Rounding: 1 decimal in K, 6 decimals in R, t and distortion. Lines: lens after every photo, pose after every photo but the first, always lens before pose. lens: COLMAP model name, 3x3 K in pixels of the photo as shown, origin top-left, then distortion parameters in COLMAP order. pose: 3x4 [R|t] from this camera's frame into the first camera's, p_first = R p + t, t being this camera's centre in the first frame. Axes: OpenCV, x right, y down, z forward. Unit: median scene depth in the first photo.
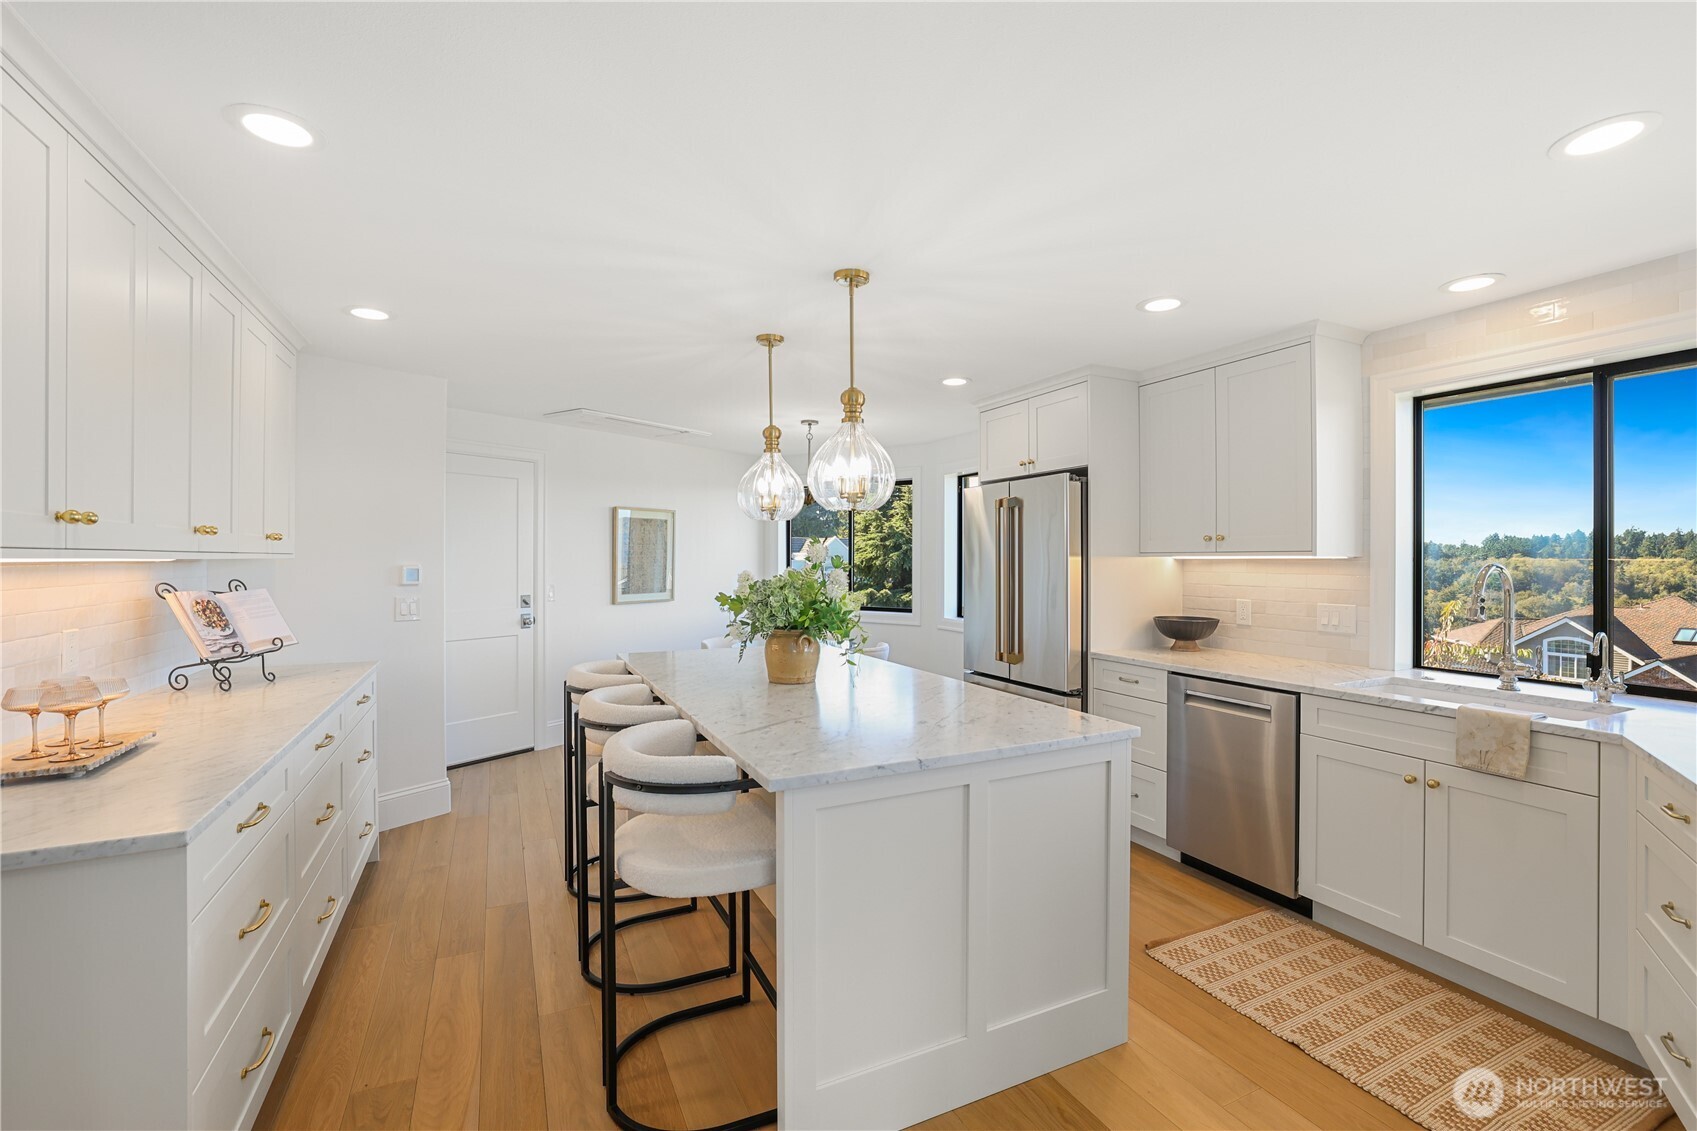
lens RADIAL K [[733.5, 0, 857.7], [0, 733.5, 558.1], [0, 0, 1]] dist [-0.049493, 0.016203]
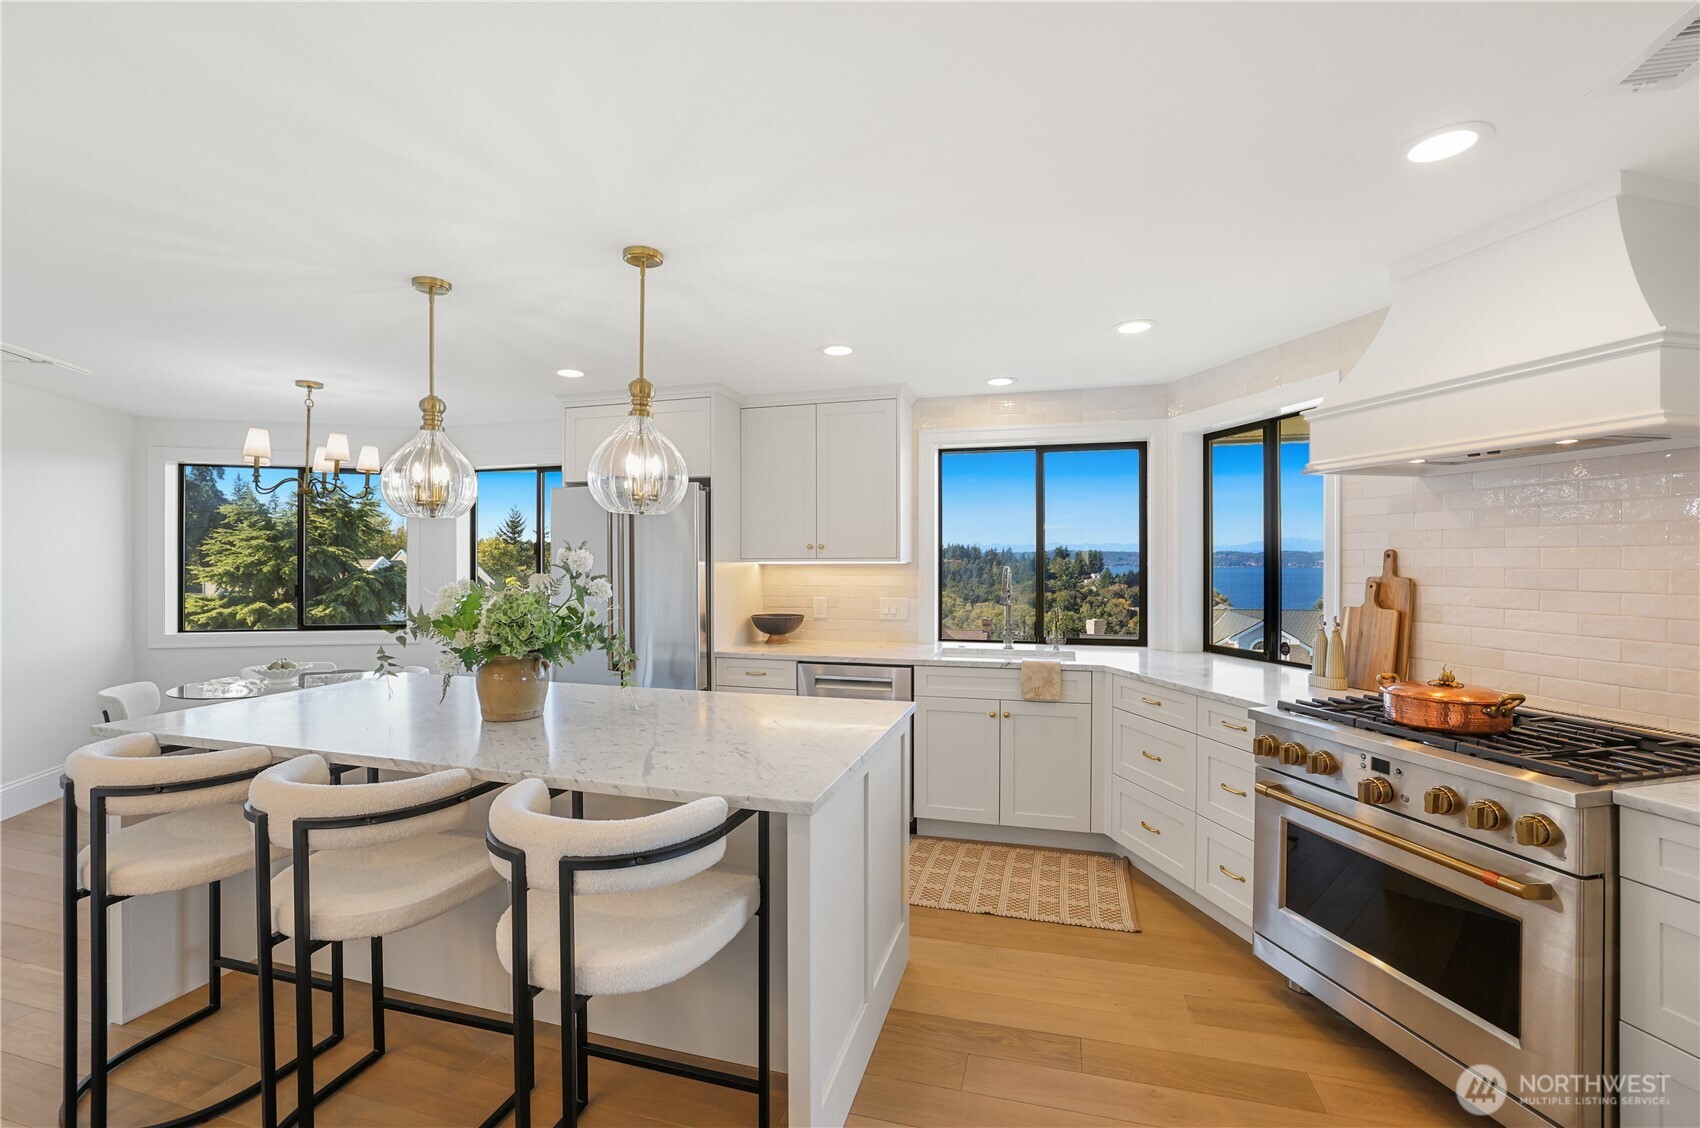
lens RADIAL K [[726.0, 0, 850.0], [0, 726.0, 564.0], [0, 0, 1]] dist [-0.048941, -0.000551]
pose [[0.669609, -0.005538, 0.742693, -0.410719], [0.002010, 0.999982, 0.005643, -0.006478], [-0.742711, -0.002286, 0.669608, 0.175737]]
